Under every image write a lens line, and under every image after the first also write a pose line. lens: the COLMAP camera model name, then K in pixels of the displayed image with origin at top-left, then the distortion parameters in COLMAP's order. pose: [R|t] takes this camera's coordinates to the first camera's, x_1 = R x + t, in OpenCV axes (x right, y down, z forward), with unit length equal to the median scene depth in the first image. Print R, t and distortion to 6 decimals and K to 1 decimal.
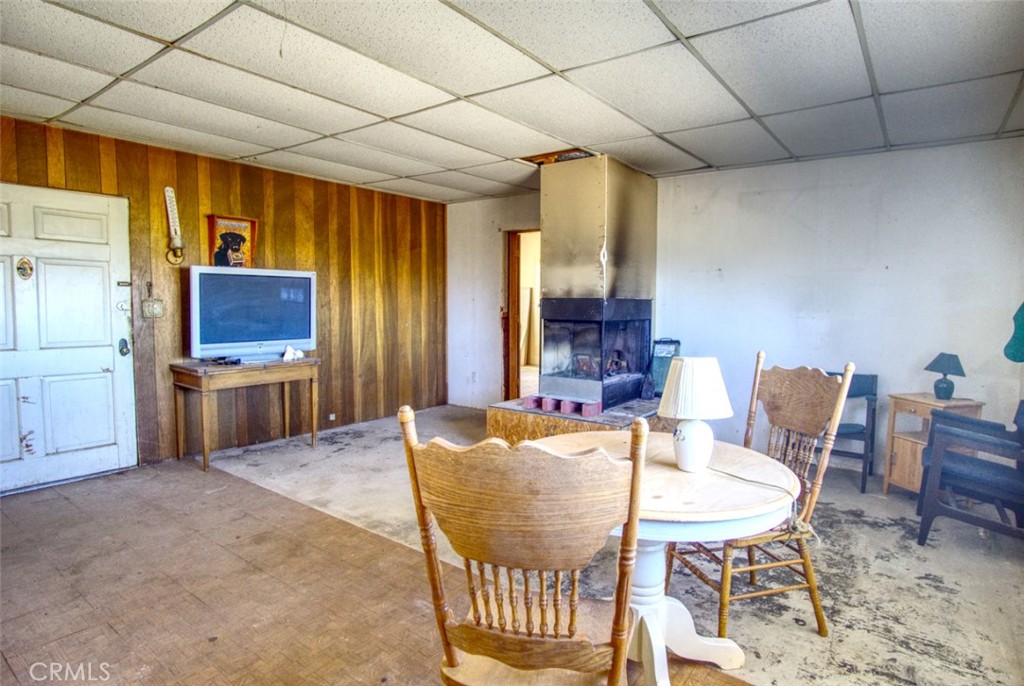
lens RADIAL K [[549.4, 0, 511.4], [0, 549.4, 339.2], [0, 0, 1]] dist [-0.029789, 0.005439]
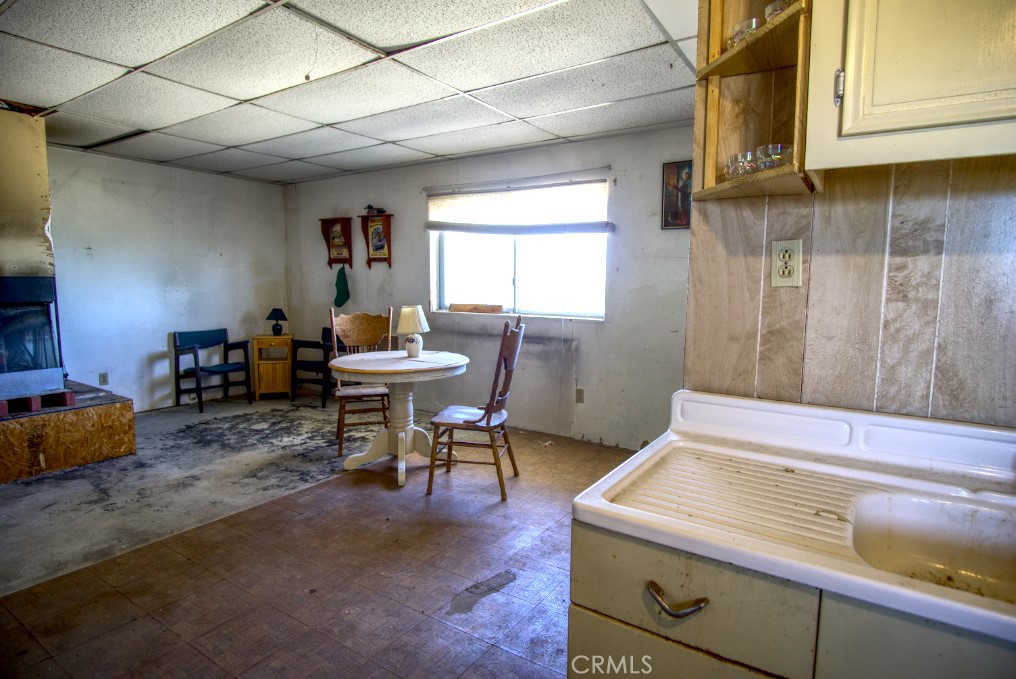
lens RADIAL K [[545.1, 0, 505.8], [0, 545.1, 340.1], [0, 0, 1]] dist [-0.029789, 0.005439]
pose [[-0.049424, -0.119382, 0.991617, -0.891567], [0.064079, 0.990406, 0.122430, -0.035760], [-0.996720, 0.069593, -0.041300, 0.340612]]
